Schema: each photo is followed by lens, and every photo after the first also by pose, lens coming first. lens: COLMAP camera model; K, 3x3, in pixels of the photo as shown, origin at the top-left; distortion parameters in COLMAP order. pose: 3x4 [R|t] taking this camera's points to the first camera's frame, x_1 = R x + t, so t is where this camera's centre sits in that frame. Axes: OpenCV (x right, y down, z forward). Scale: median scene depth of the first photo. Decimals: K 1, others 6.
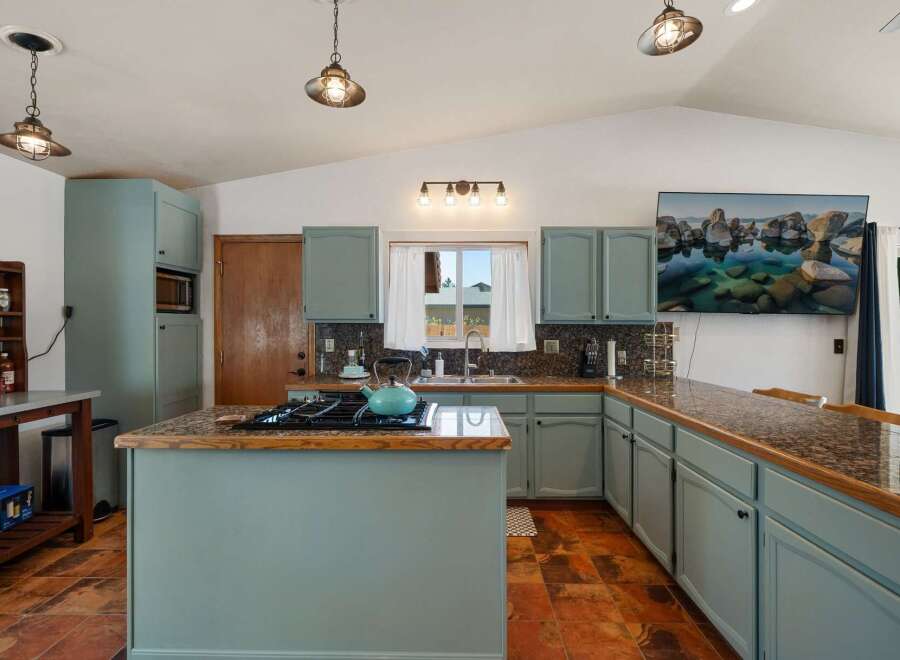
lens RADIAL K [[446.8, 0, 450.0], [0, 446.8, 330.0], [0, 0, 1]] dist [0.000388, -0.001233]
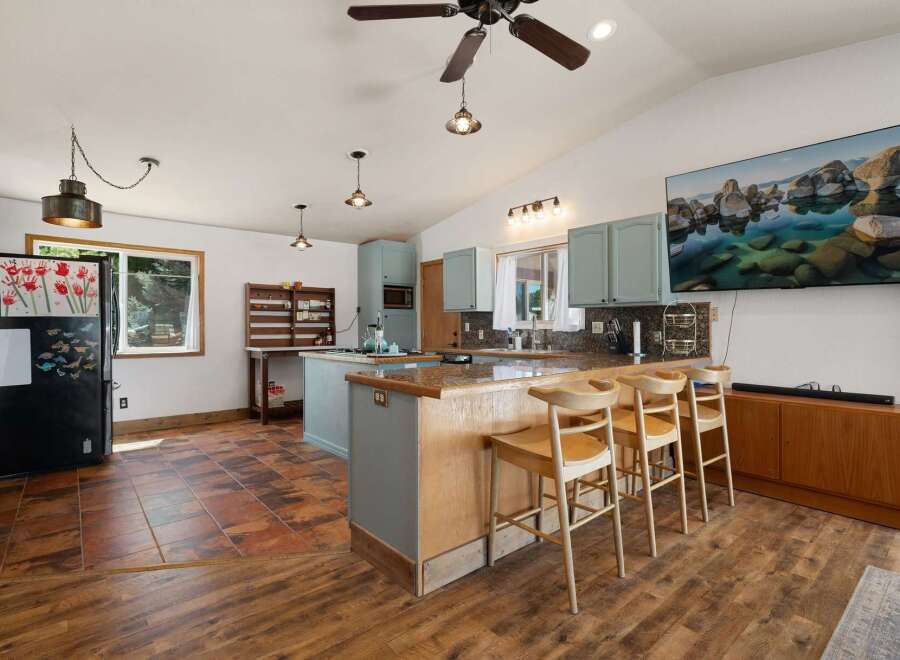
lens RADIAL K [[446.8, 0, 450.0], [0, 446.8, 330.0], [0, 0, 1]] dist [0.000388, -0.001233]
pose [[0.673232, 0.002442, -0.739427, 0.889649], [-0.002568, 0.999996, 0.000964, 0.046812], [0.739427, 0.001250, 0.673236, -0.073886]]
